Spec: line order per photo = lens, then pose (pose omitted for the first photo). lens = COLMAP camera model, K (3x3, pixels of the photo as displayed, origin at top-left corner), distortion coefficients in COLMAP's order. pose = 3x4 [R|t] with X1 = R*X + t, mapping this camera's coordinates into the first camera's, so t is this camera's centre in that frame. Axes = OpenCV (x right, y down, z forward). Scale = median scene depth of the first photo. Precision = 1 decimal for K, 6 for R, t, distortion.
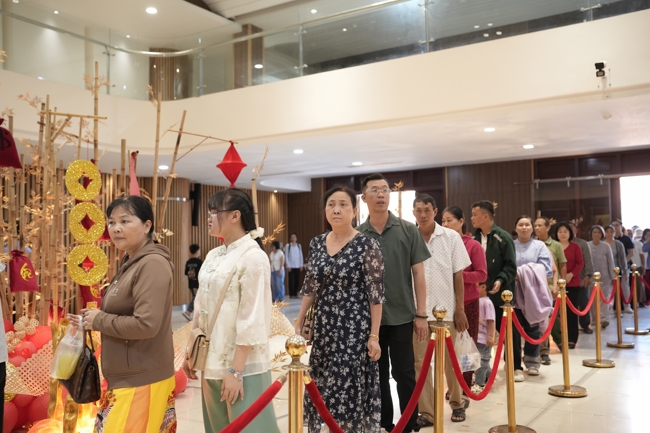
lens RADIAL K [[650.3, 0, 328.5], [0, 650.3, 216.6], [0, 0, 1]] dist [-0.015832, 0.000000]
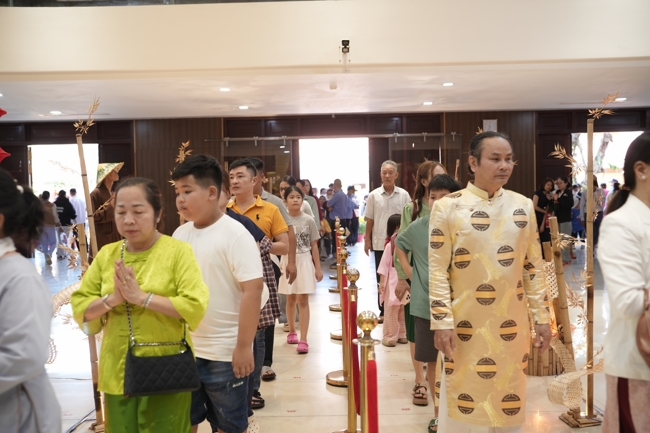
lens RADIAL K [[650.3, 0, 325.4], [0, 650.3, 216.5], [0, 0, 1]] dist [-0.015832, 0.000000]
pose [[0.835728, -0.024711, 0.548587, -0.165343], [-0.016621, 0.997391, 0.070249, -0.009062], [-0.548892, -0.067827, 0.833137, 0.049878]]
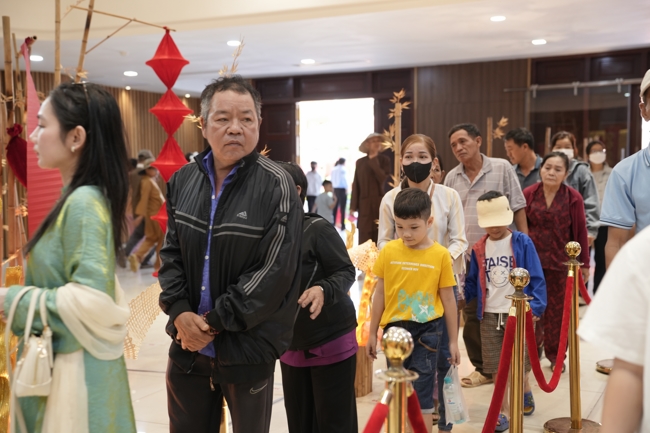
lens RADIAL K [[822.6, 0, 322.2], [0, 822.6, 217.1], [0, 0, 1]] dist [0.178851, 0.000000]
pose [[0.993654, -0.000194, 0.112476, -0.056288], [-0.011959, 0.994148, 0.107365, -0.006761], [-0.111839, -0.108029, 0.987837, 0.039545]]
